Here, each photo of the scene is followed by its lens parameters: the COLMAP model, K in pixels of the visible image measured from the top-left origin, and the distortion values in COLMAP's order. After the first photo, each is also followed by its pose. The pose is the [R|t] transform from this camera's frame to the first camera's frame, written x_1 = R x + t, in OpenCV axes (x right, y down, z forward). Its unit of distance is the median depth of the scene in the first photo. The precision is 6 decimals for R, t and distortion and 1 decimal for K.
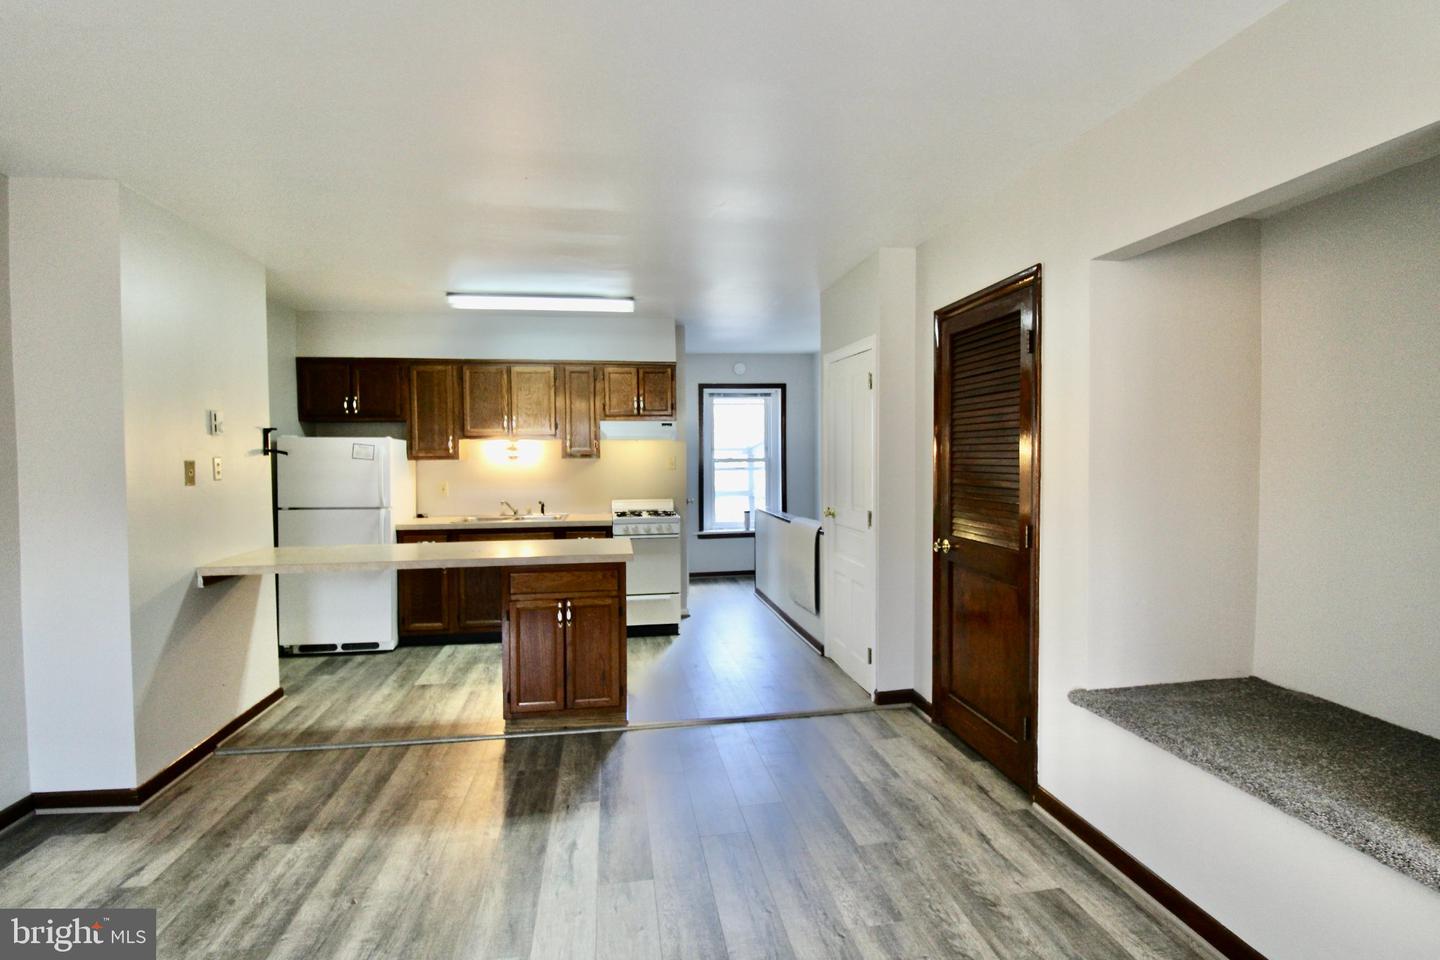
lens RADIAL K [[704.4, 0, 726.0], [0, 704.4, 482.7], [0, 0, 1]] dist [-0.013093, -0.000620]
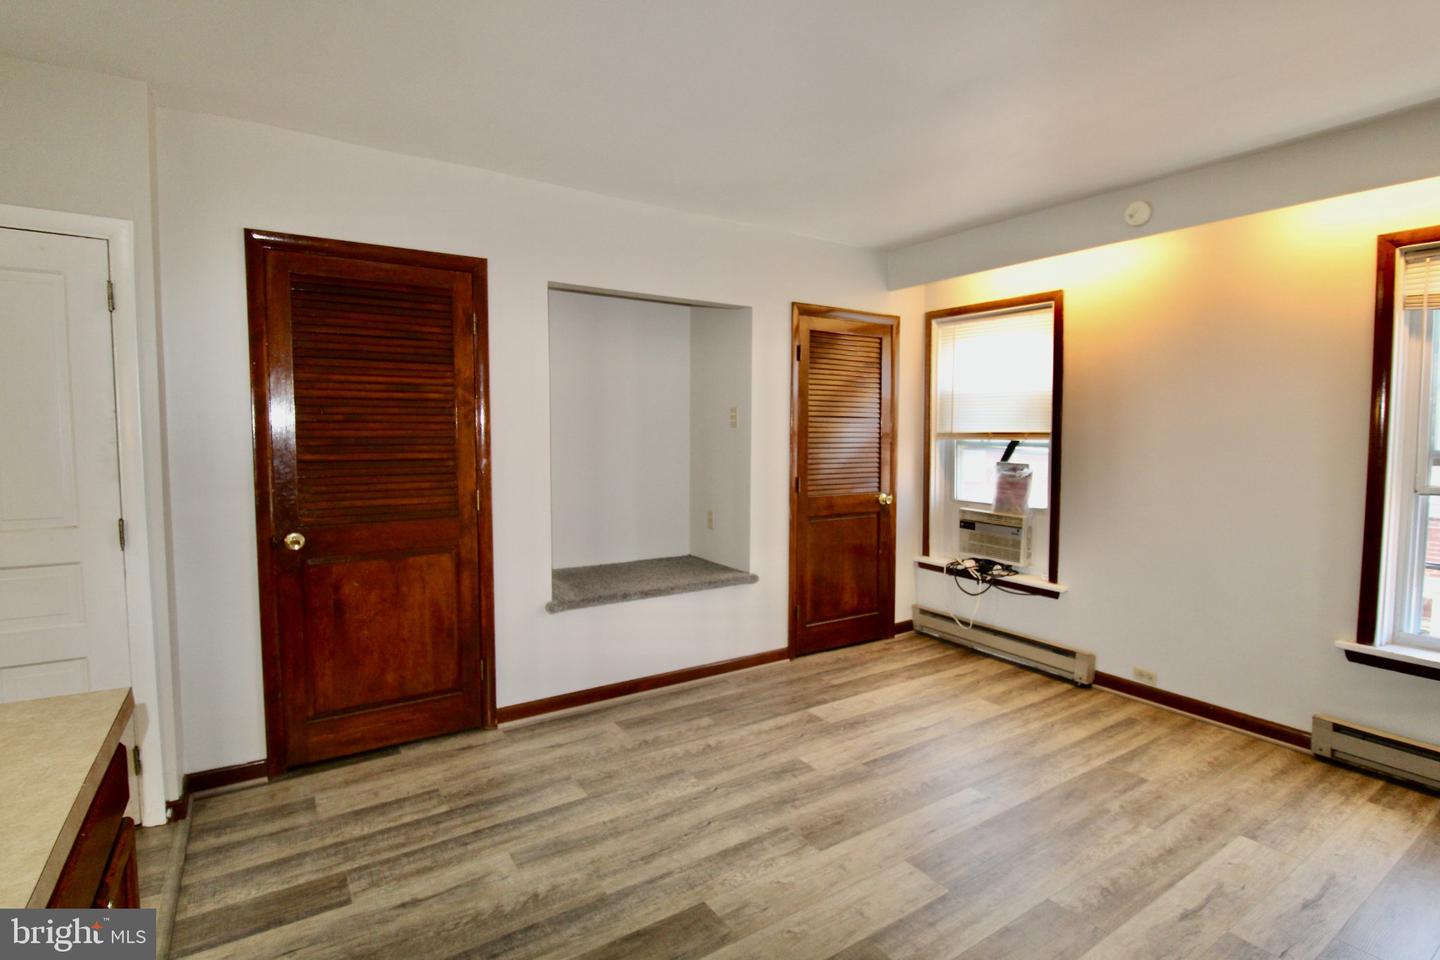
lens RADIAL K [[704.4, 0, 726.0], [0, 704.4, 482.7], [0, 0, 1]] dist [-0.013093, -0.000620]
pose [[-0.418178, -0.067114, 0.905882, -0.435815], [0.031598, 0.995589, 0.088346, -0.021913], [-0.907815, 0.065569, -0.414213, 0.641828]]
